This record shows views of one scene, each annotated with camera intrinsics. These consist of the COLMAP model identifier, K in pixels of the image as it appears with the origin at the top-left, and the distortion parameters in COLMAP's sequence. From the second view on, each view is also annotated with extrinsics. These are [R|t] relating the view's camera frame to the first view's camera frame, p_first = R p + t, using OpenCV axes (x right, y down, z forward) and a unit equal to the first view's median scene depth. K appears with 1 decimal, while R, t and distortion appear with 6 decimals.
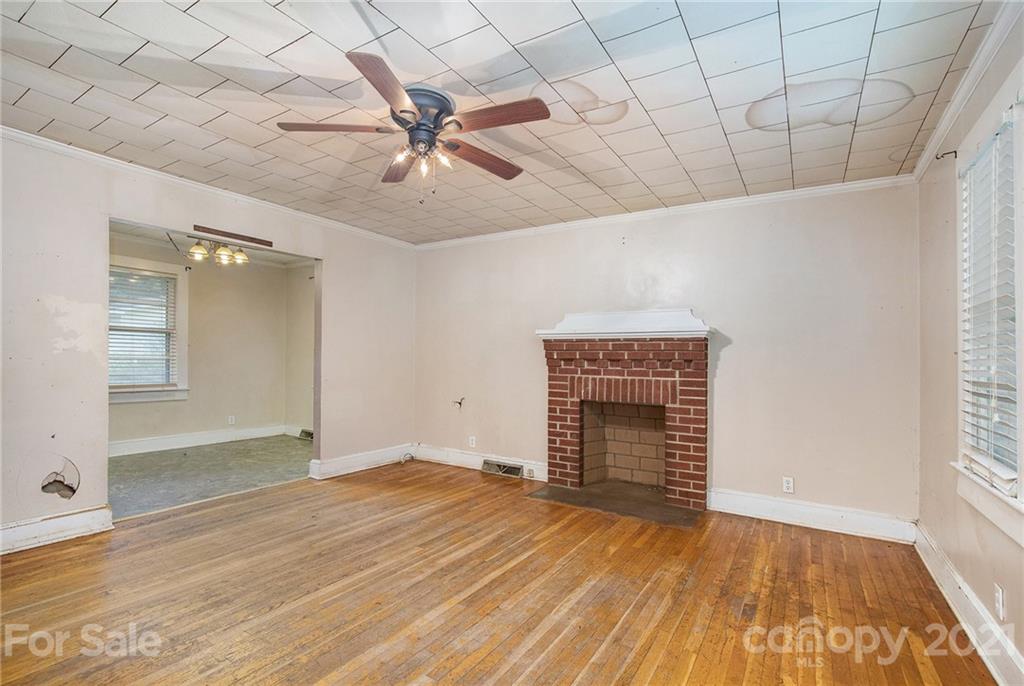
lens RADIAL K [[477.5, 0, 506.8], [0, 477.5, 370.9], [0, 0, 1]] dist [-0.032230, 0.003878]
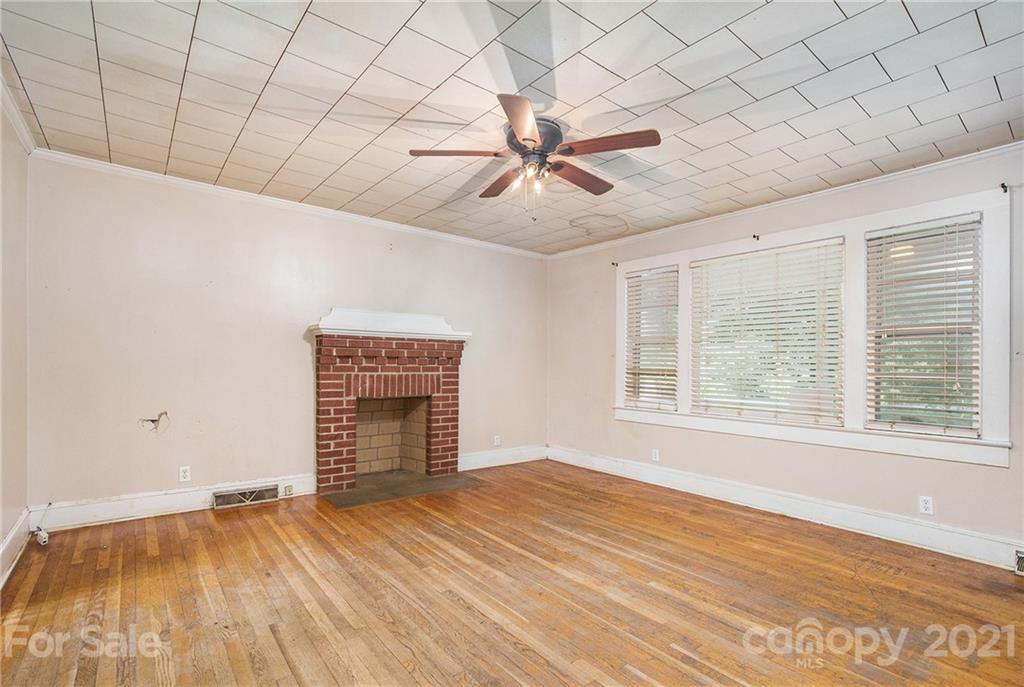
lens RADIAL K [[477.5, 0, 513.5], [0, 477.5, 362.6], [0, 0, 1]] dist [-0.032230, 0.003878]
pose [[0.324873, -0.016668, 0.945611, -0.763263], [0.016882, 0.999788, 0.011823, -0.021219], [-0.945607, 0.012123, 0.325085, 0.423779]]
